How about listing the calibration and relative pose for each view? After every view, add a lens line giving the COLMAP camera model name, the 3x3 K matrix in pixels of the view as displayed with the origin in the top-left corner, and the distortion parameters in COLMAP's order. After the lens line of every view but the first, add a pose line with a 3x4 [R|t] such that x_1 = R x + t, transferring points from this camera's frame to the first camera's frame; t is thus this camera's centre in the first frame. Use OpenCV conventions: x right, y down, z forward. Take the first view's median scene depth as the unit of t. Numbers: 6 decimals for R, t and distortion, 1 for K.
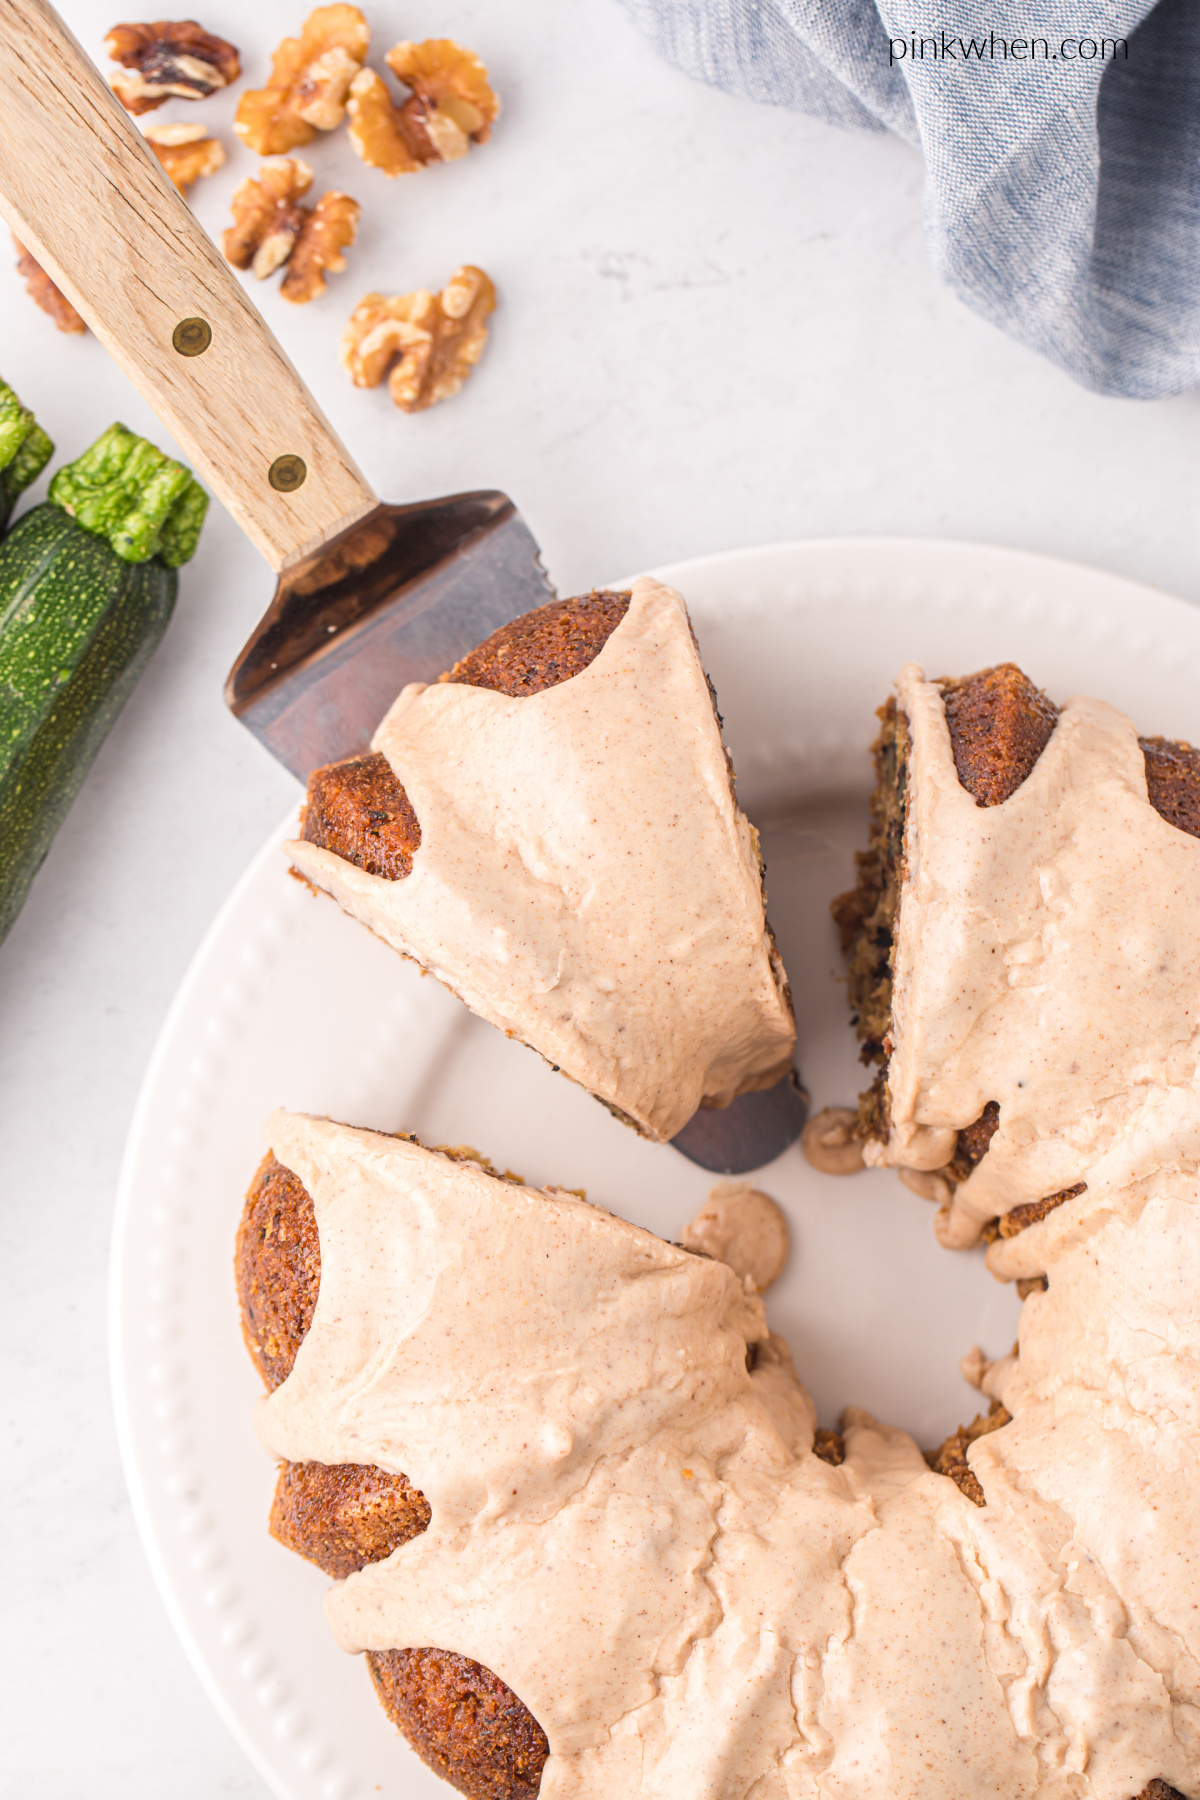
lens RADIAL K [[4942.9, 0, 599.5], [0, 4942.9, 1055.7], [0, 0, 1]] dist [0.030028, 1.327264]
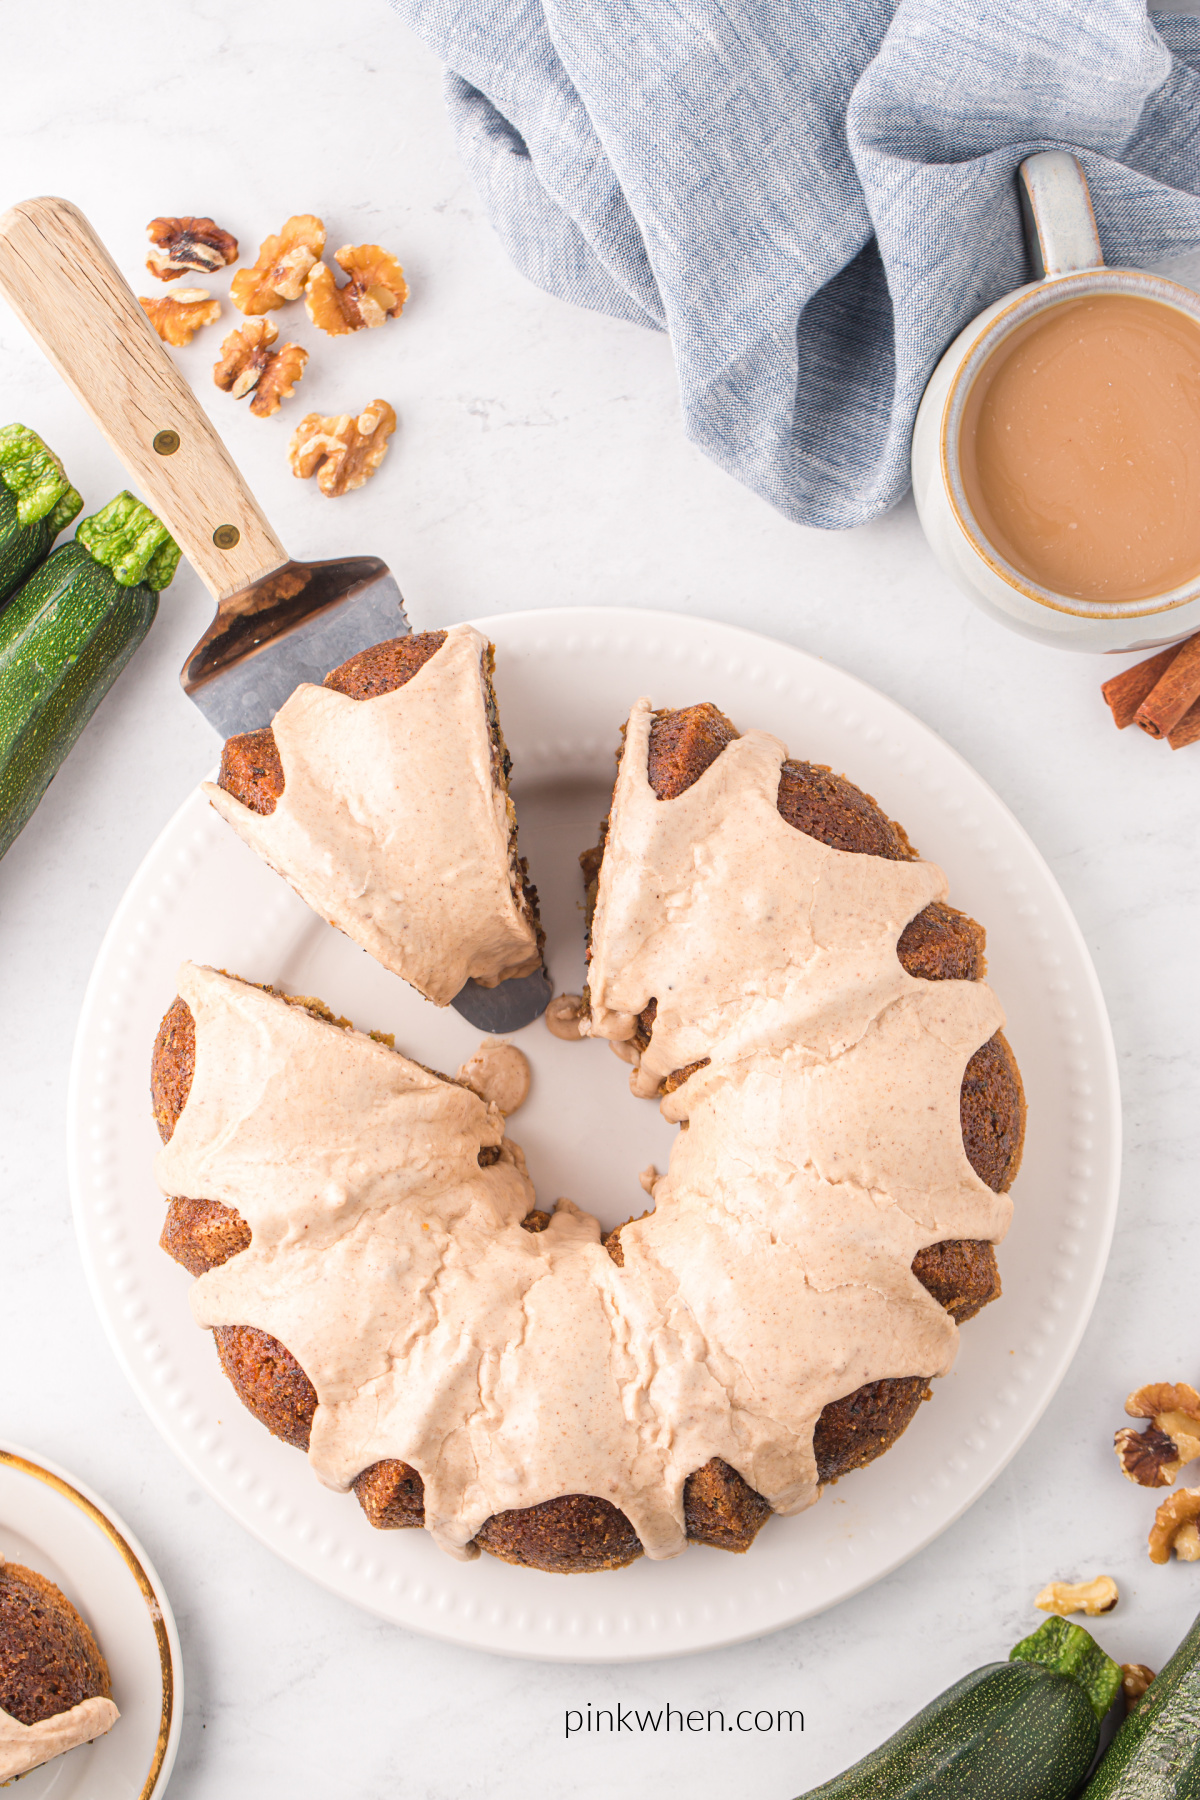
lens RADIAL K [[4942.9, 0, 599.5], [0, 4942.9, 1055.7], [0, 0, 1]] dist [0.030028, 1.327264]
pose [[0.992447, 0.089561, -0.083831, 0.190427], [-0.087999, 0.995874, 0.022147, -0.004872], [0.085469, -0.014603, 0.996234, -0.486200]]
